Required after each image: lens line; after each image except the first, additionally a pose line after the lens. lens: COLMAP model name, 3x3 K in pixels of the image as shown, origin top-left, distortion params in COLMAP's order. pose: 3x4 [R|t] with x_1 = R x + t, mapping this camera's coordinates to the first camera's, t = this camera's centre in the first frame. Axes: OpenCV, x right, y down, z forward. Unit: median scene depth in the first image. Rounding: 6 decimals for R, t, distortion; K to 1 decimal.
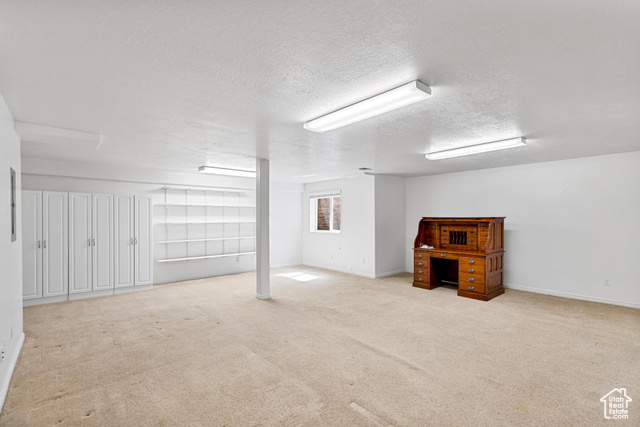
lens RADIAL K [[292.6, 0, 322.0], [0, 292.6, 217.2], [0, 0, 1]] dist [-0.003882, -0.000265]
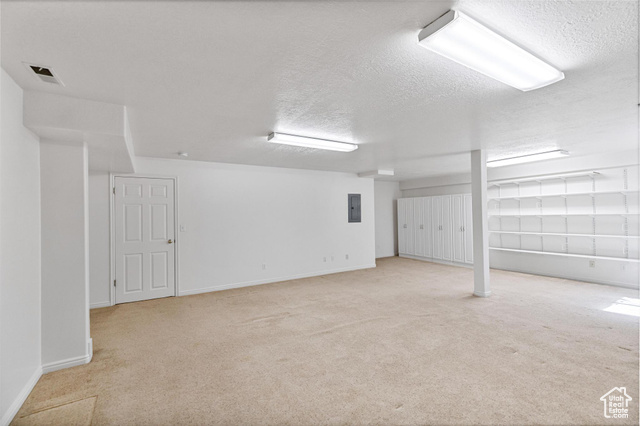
lens RADIAL K [[292.6, 0, 322.6], [0, 292.6, 212.6], [0, 0, 1]] dist [-0.003882, -0.000265]
pose [[-0.189128, -0.001116, -0.981952, 0.646390], [0.022061, 0.999742, -0.005385, 0.000857], [0.981705, -0.022682, -0.189055, 0.521883]]
